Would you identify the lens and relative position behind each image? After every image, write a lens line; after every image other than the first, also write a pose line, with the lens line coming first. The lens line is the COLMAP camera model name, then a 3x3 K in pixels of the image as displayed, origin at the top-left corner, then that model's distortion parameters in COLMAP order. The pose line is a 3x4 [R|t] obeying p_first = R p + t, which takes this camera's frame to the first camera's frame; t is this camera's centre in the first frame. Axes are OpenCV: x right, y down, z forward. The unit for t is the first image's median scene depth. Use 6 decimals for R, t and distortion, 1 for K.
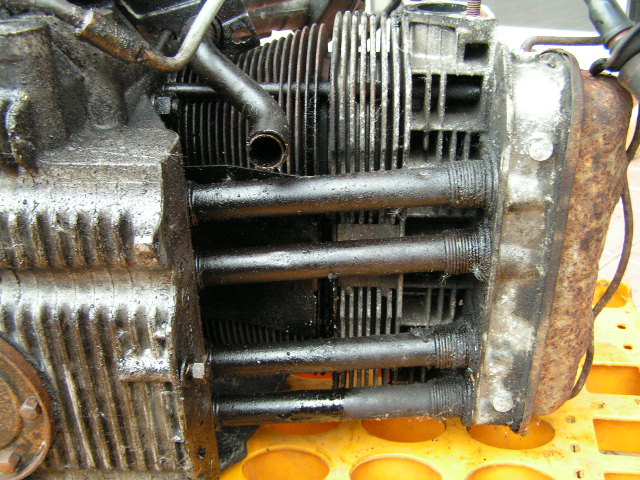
lens RADIAL K [[747.4, 0, 320.0], [0, 747.4, 240.0], [0, 0, 1]] dist [-0.164646, 0.029295]
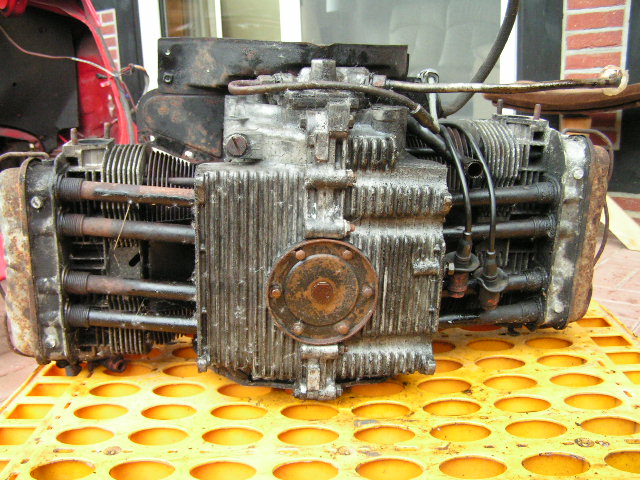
lens RADIAL K [[747.4, 0, 320.0], [0, 747.4, 240.0], [0, 0, 1]] dist [-0.164646, 0.029295]
pose [[0.980155, 0.000352, 0.198233, -0.876538], [0.041184, 0.977818, -0.205370, 0.478036], [-0.193908, 0.209458, 0.958398, -0.921721]]
